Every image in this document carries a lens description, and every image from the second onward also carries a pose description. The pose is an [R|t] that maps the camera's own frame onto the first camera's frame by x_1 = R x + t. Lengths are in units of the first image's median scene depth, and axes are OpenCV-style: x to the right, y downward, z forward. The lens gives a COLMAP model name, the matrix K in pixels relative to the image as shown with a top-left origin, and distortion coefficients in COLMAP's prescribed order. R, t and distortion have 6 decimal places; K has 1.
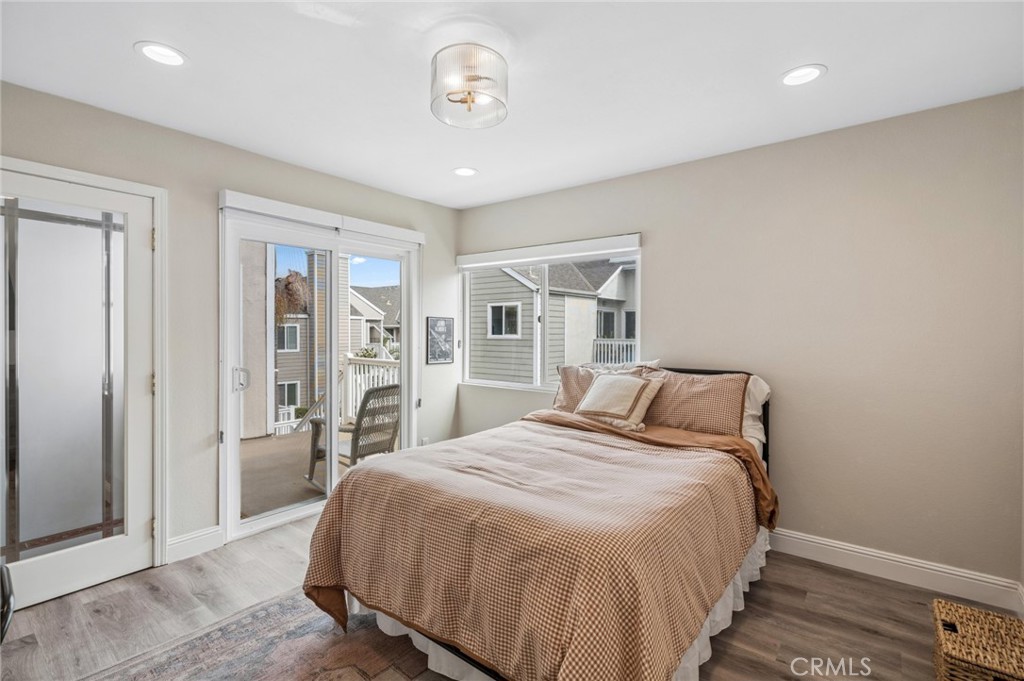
lens RADIAL K [[473.0, 0, 512.0], [0, 473.0, 336.0], [0, 0, 1]] dist [-0.000540, -0.000030]
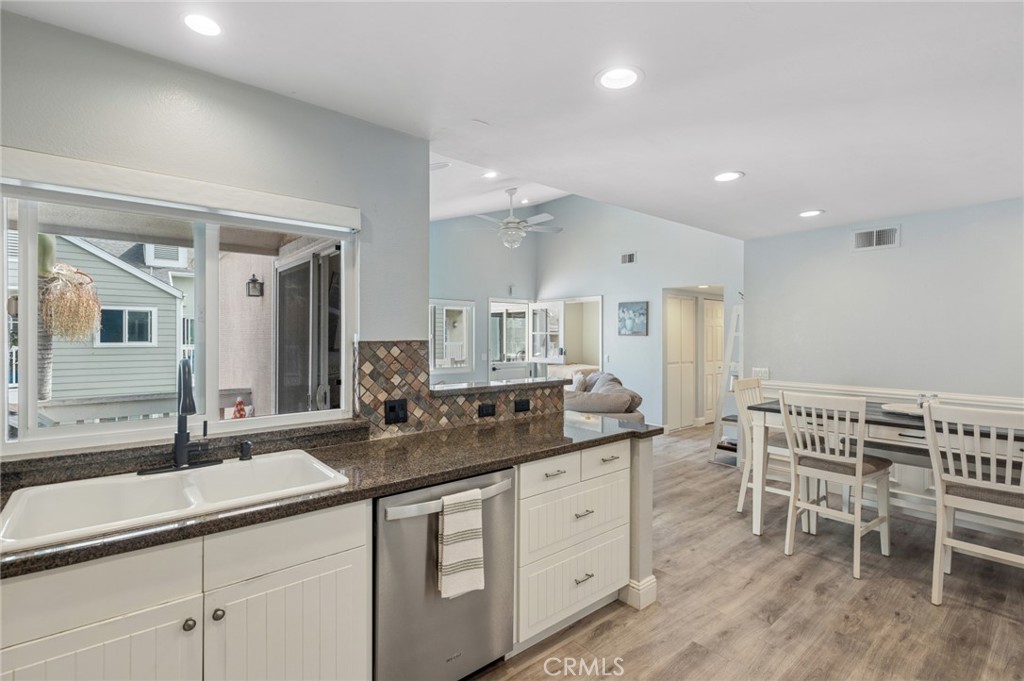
lens RADIAL K [[473.0, 0, 511.7], [0, 473.0, 339.8], [0, 0, 1]] dist [-0.000540, -0.000030]
pose [[0.224230, -0.003774, 0.974529, -0.729396], [0.008804, 0.999960, 0.001847, -0.002333], [-0.974496, 0.008166, 0.224254, 0.089040]]
